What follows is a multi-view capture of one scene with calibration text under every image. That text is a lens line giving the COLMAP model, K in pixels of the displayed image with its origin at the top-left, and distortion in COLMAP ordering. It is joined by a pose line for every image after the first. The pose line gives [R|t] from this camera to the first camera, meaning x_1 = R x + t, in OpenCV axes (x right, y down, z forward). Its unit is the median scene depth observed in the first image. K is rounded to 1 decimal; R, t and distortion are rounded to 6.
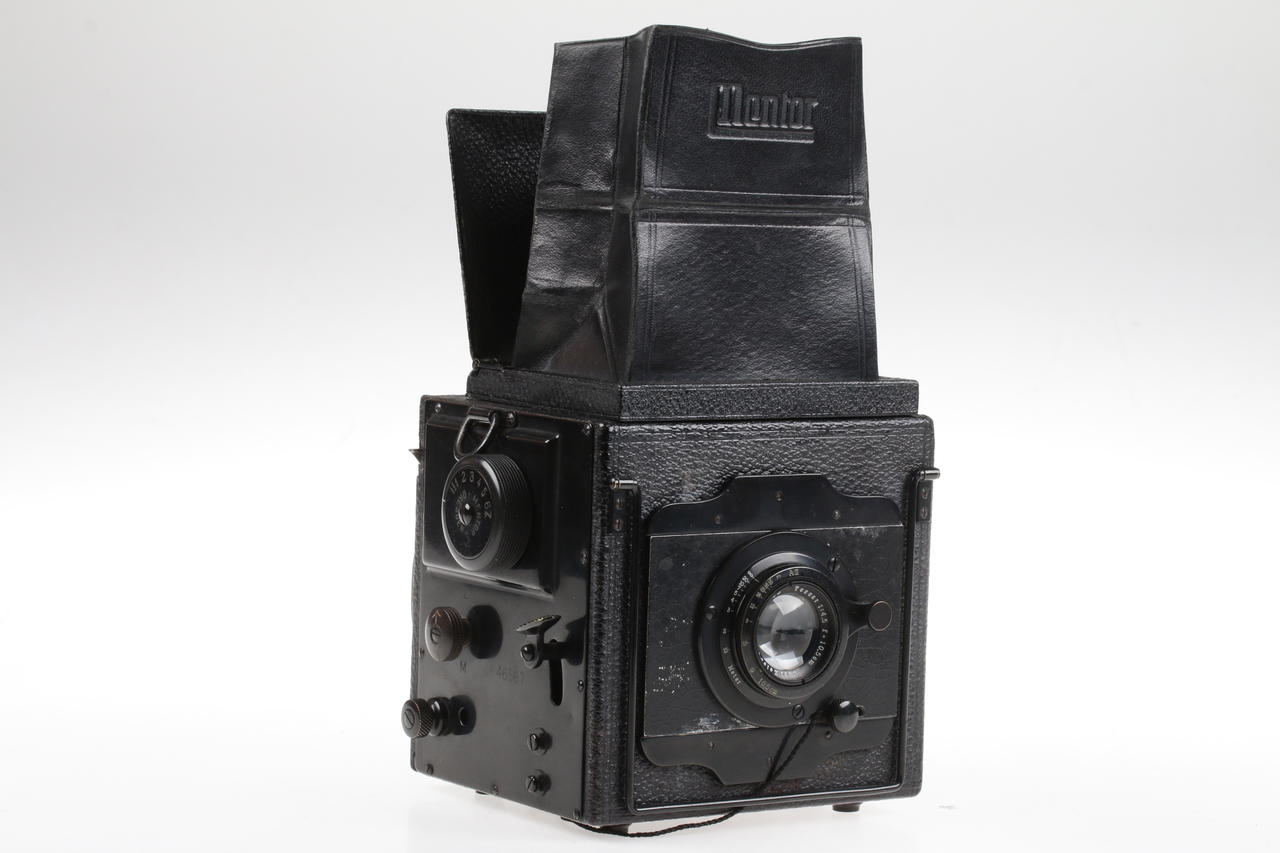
lens RADIAL K [[3656.1, 0, 638.1], [0, 3656.1, 420.7], [0, 0, 1]] dist [0.436964, 0.000000]
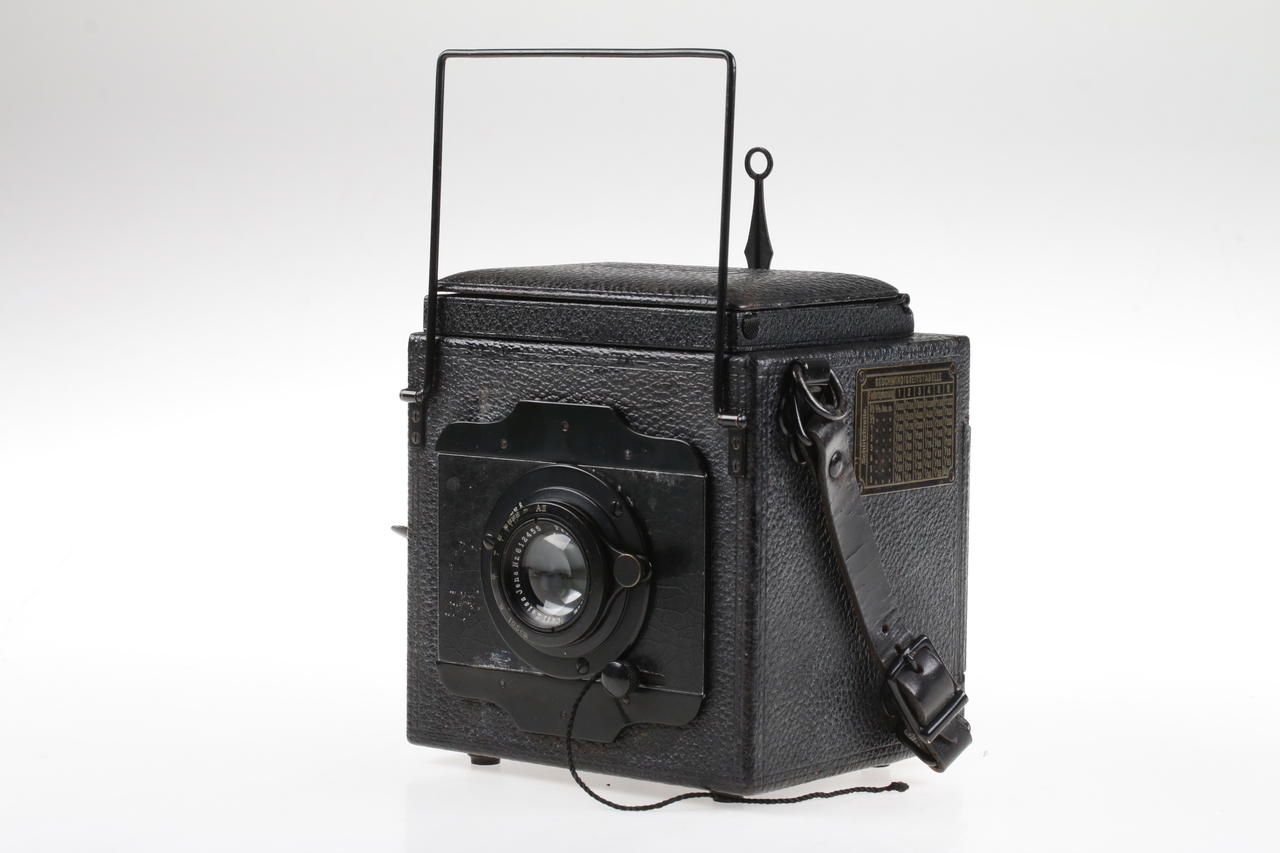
lens RADIAL K [[3656.1, 0, 637.6], [0, 3656.1, 428.9], [0, 0, 1]] dist [0.436964, 0.000000]
pose [[0.325927, 0.055694, -0.943753, 0.910343], [-0.078575, 0.996405, 0.031665, -0.009262], [0.942124, 0.063835, 0.329131, 0.714616]]
